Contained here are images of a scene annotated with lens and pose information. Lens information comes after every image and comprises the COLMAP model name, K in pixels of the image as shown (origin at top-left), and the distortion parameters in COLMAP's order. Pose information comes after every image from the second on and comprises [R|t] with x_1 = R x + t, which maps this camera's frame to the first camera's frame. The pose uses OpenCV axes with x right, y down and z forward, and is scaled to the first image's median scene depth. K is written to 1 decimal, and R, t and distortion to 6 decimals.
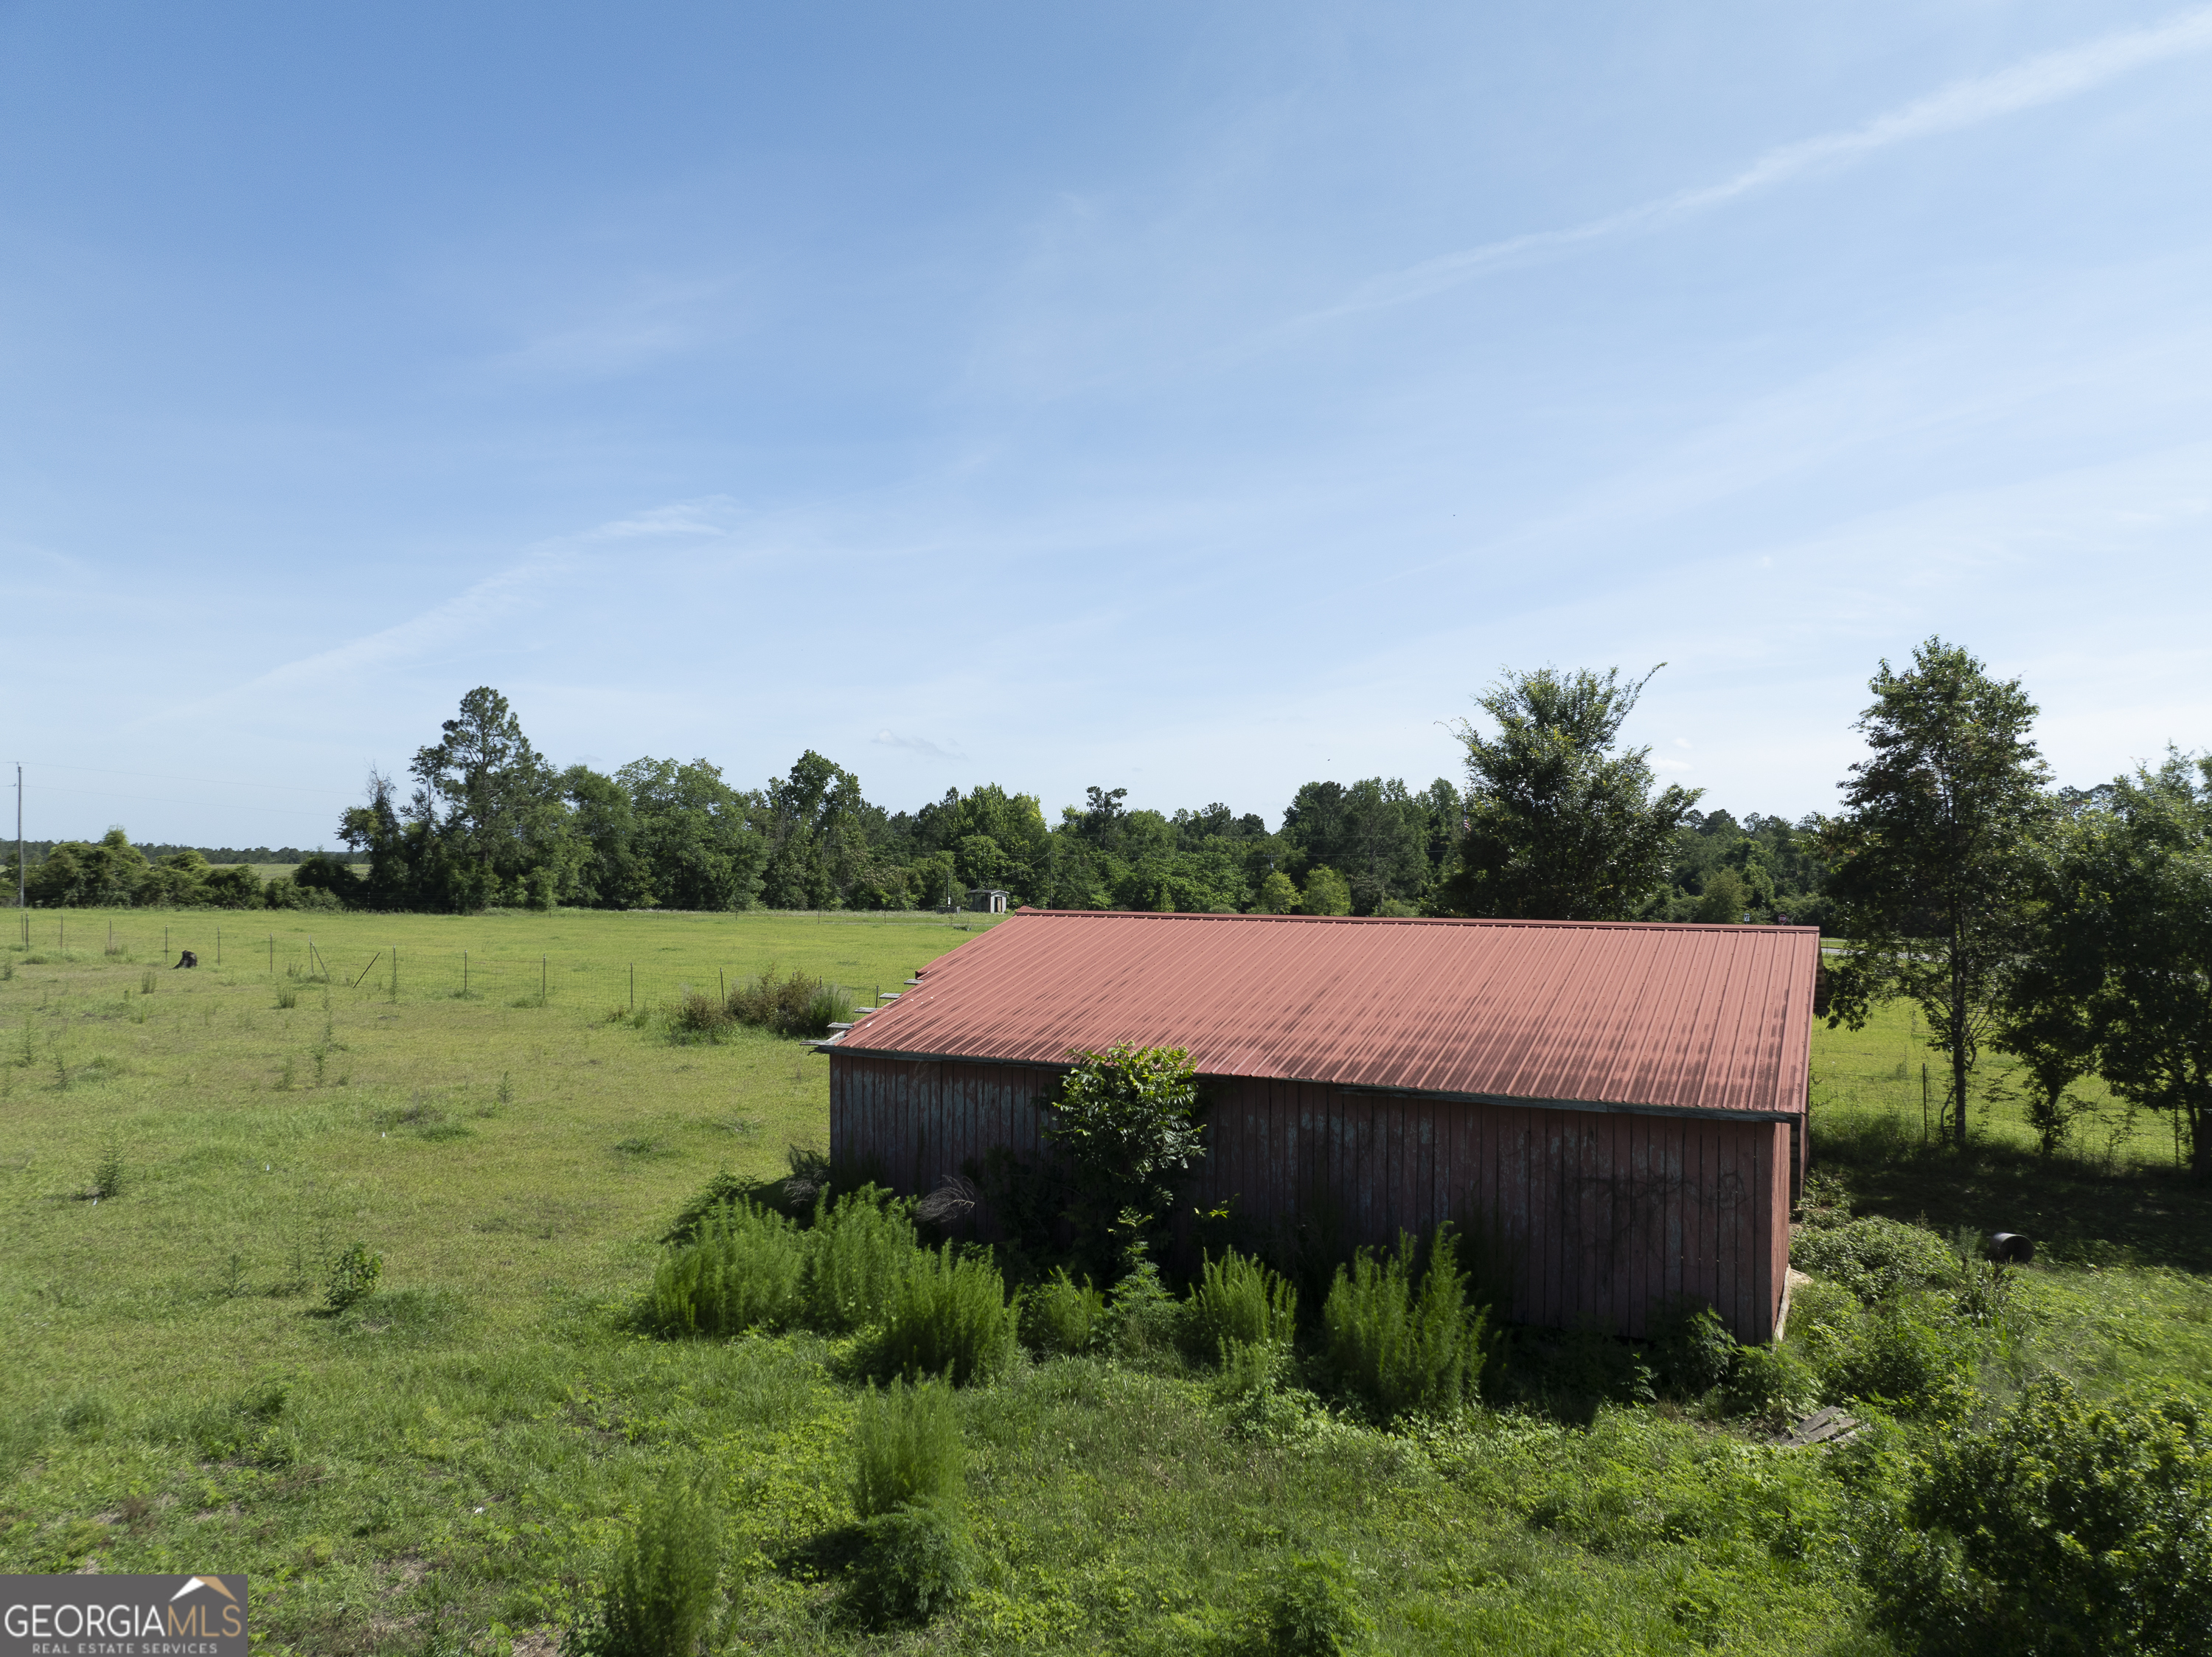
lens RADIAL K [[1566.7, 0, 1103.7], [0, 1566.7, 833.6], [0, 0, 1]] dist [-0.039758, 0.010171]
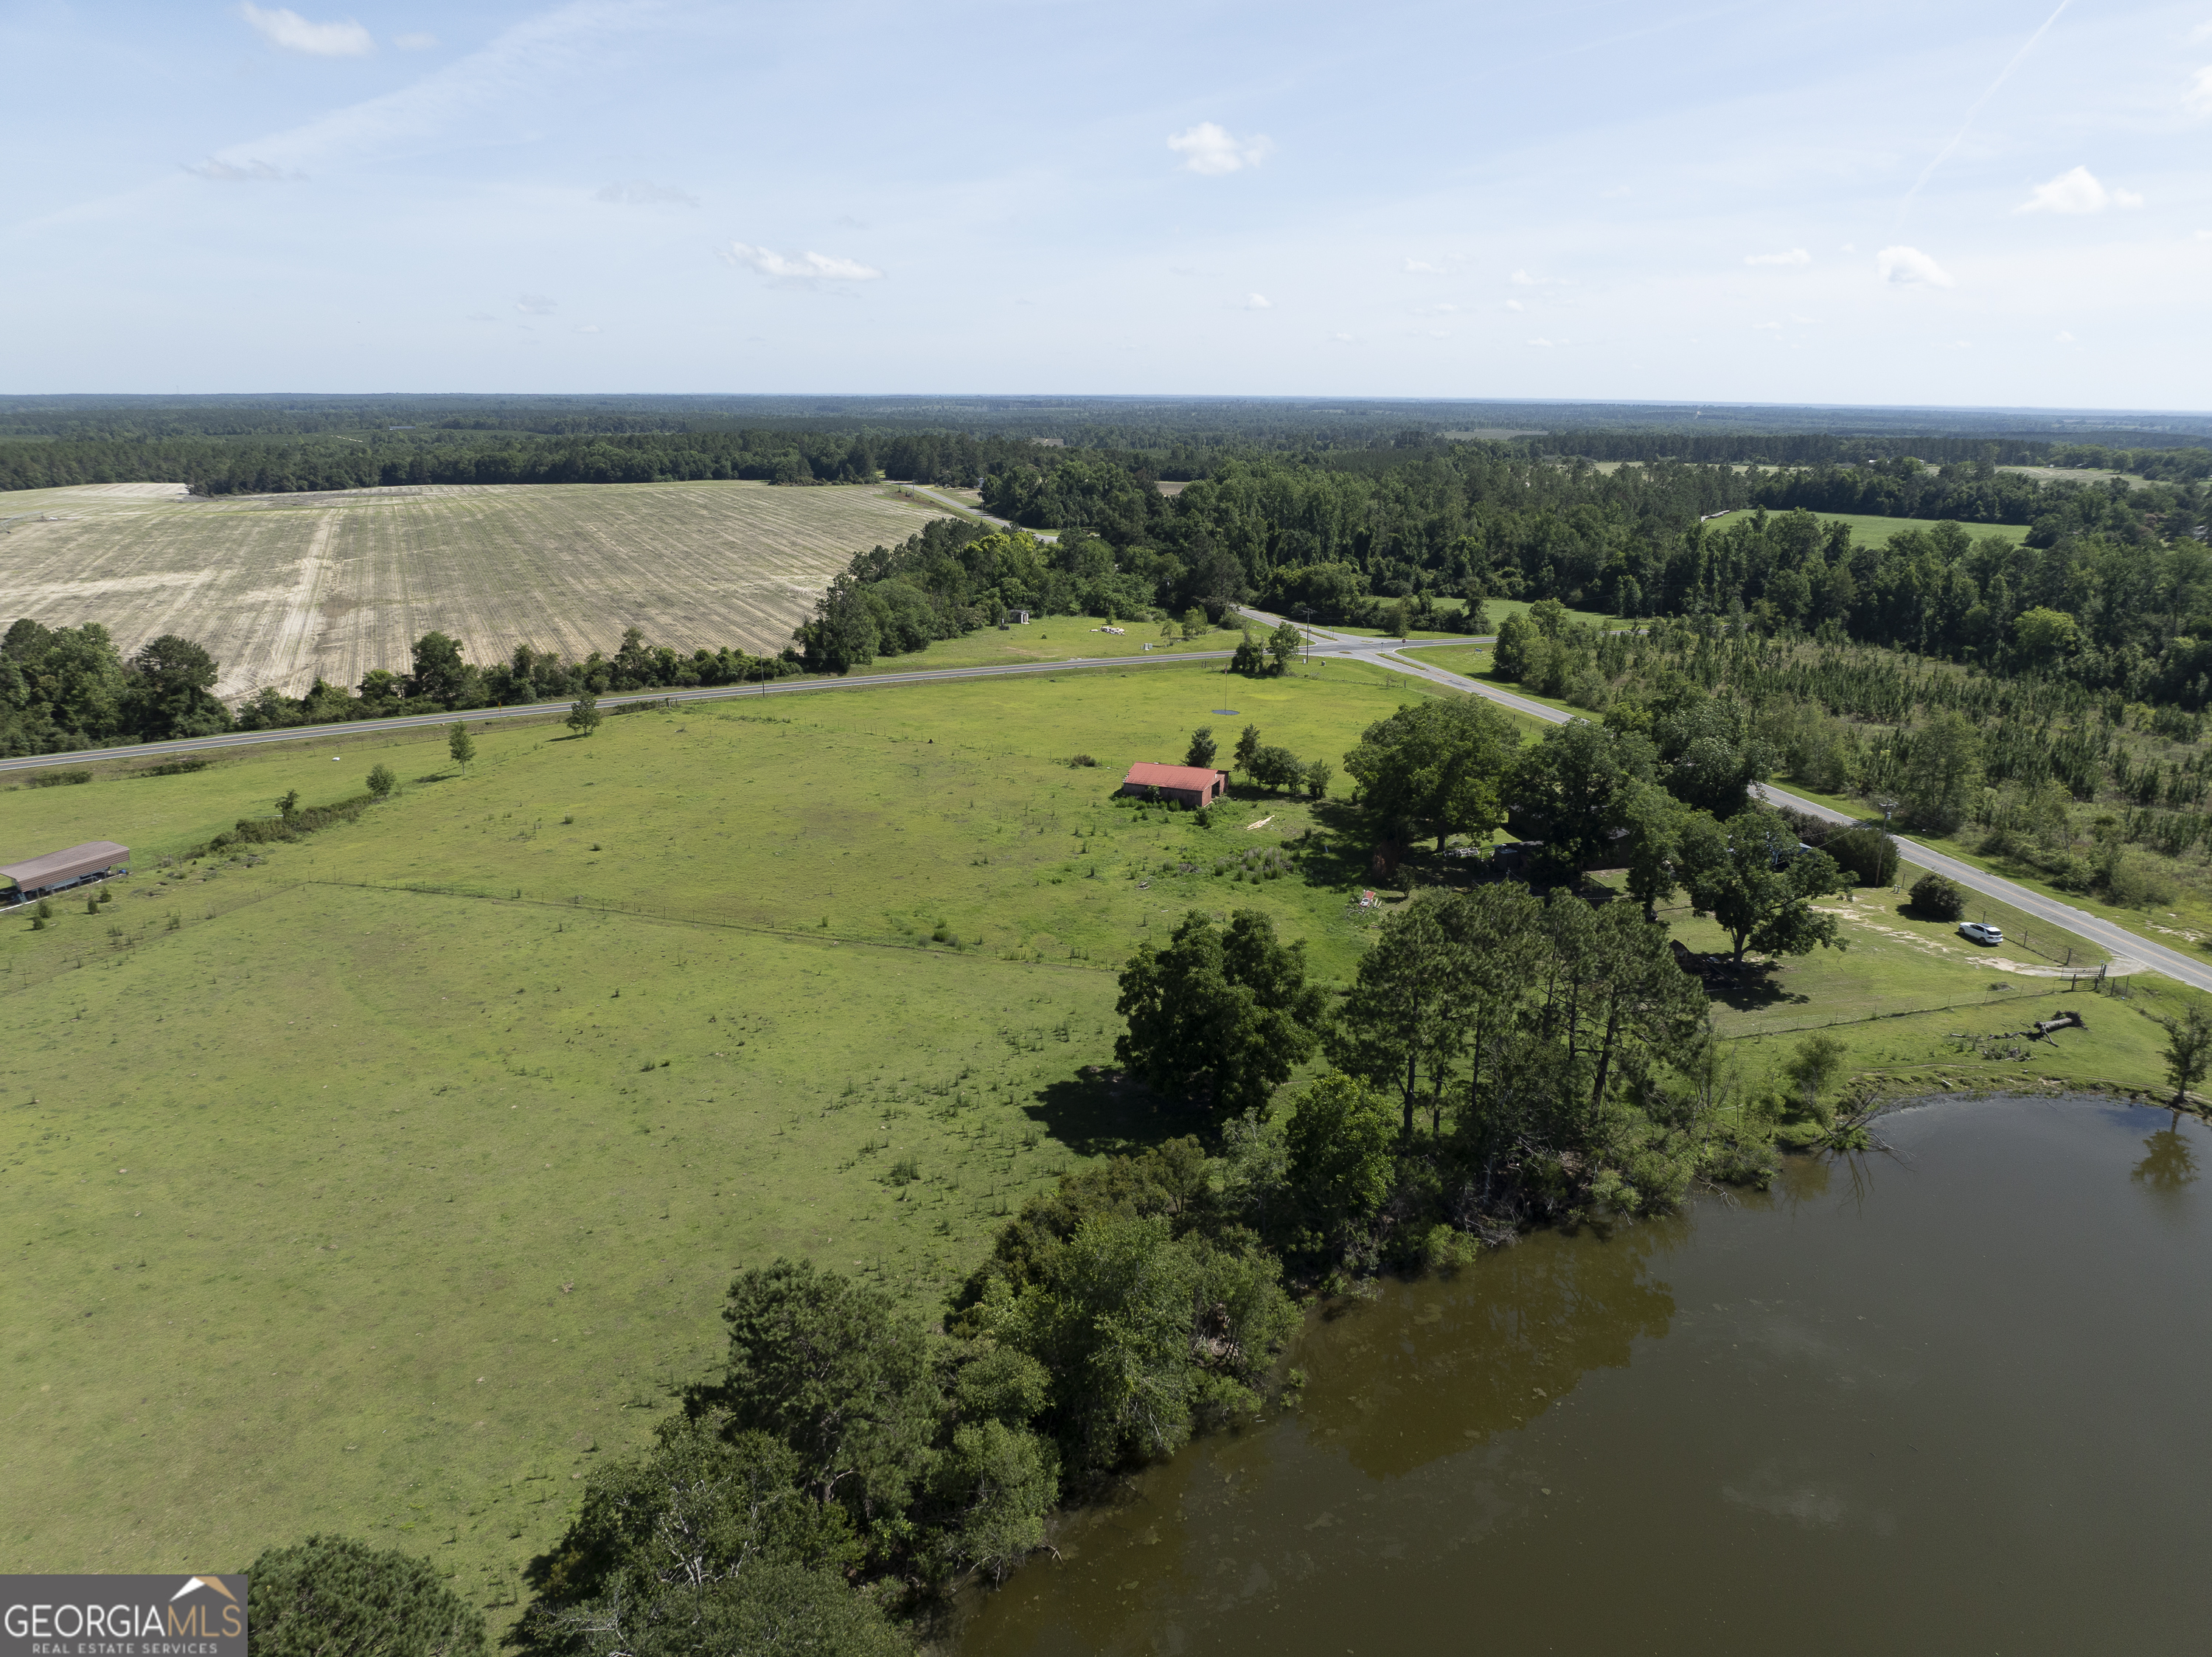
lens RADIAL K [[1566.7, 0, 1111.2], [0, 1566.7, 823.2], [0, 0, 1]] dist [-0.039758, 0.010171]
pose [[0.996065, -0.025324, 0.084936, -0.127871], [0.000153, 0.958803, 0.284073, -0.248146], [-0.088631, -0.282942, 0.955033, -0.859580]]
